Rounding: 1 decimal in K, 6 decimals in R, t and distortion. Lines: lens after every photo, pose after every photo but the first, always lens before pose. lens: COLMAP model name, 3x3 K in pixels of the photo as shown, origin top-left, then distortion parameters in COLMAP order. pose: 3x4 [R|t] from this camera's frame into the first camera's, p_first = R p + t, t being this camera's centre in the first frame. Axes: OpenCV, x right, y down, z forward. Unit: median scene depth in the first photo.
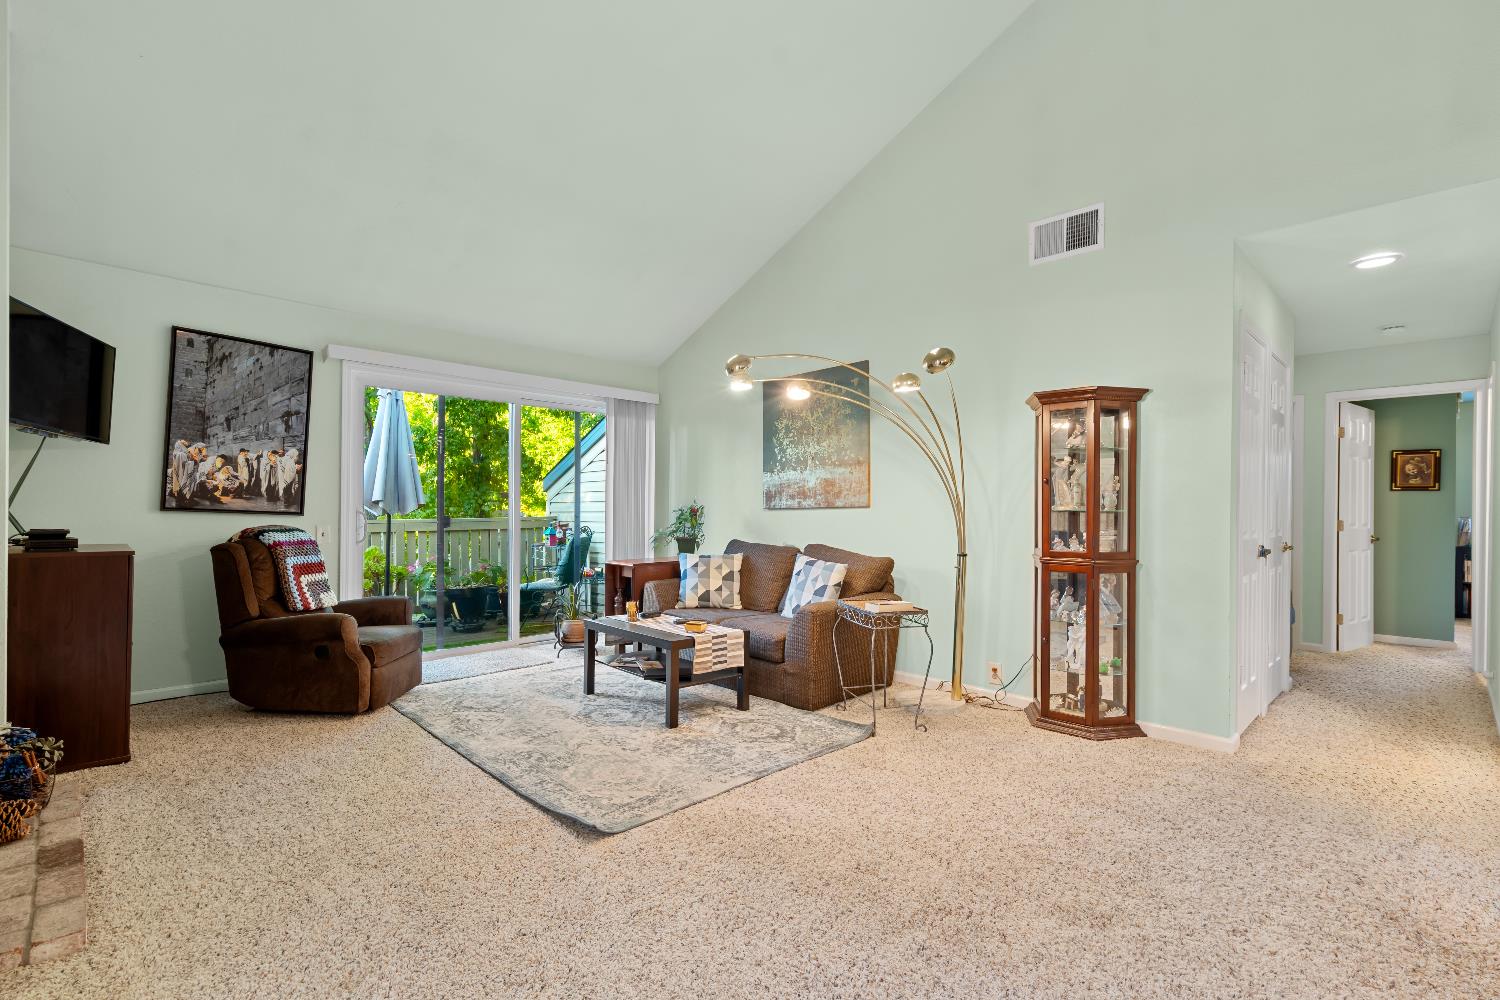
lens RADIAL K [[685.3, 0, 739.4], [0, 685.3, 513.0], [0, 0, 1]] dist [0.001536, 0.000812]
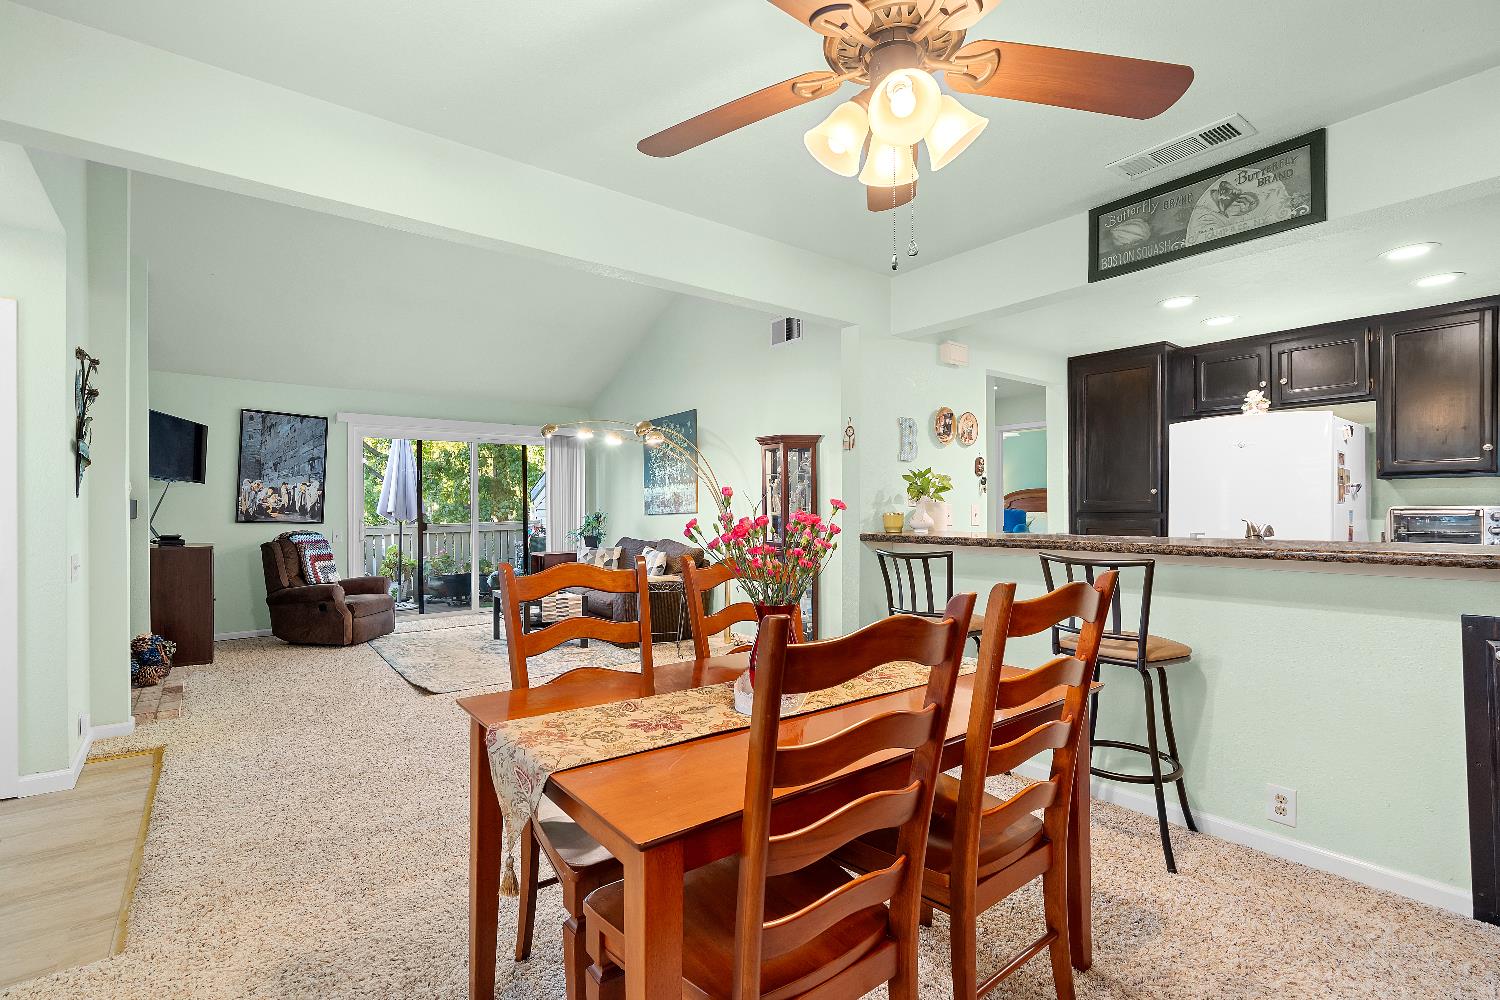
lens RADIAL K [[676.4, 0, 739.9], [0, 676.4, 510.7], [0, 0, 1]] dist [-0.002230, -0.000047]
pose [[0.994019, -0.014639, -0.108219, 0.505370], [0.014542, 0.999893, -0.001682, -0.011101], [0.108232, 0.000099, 0.994126, -0.451405]]
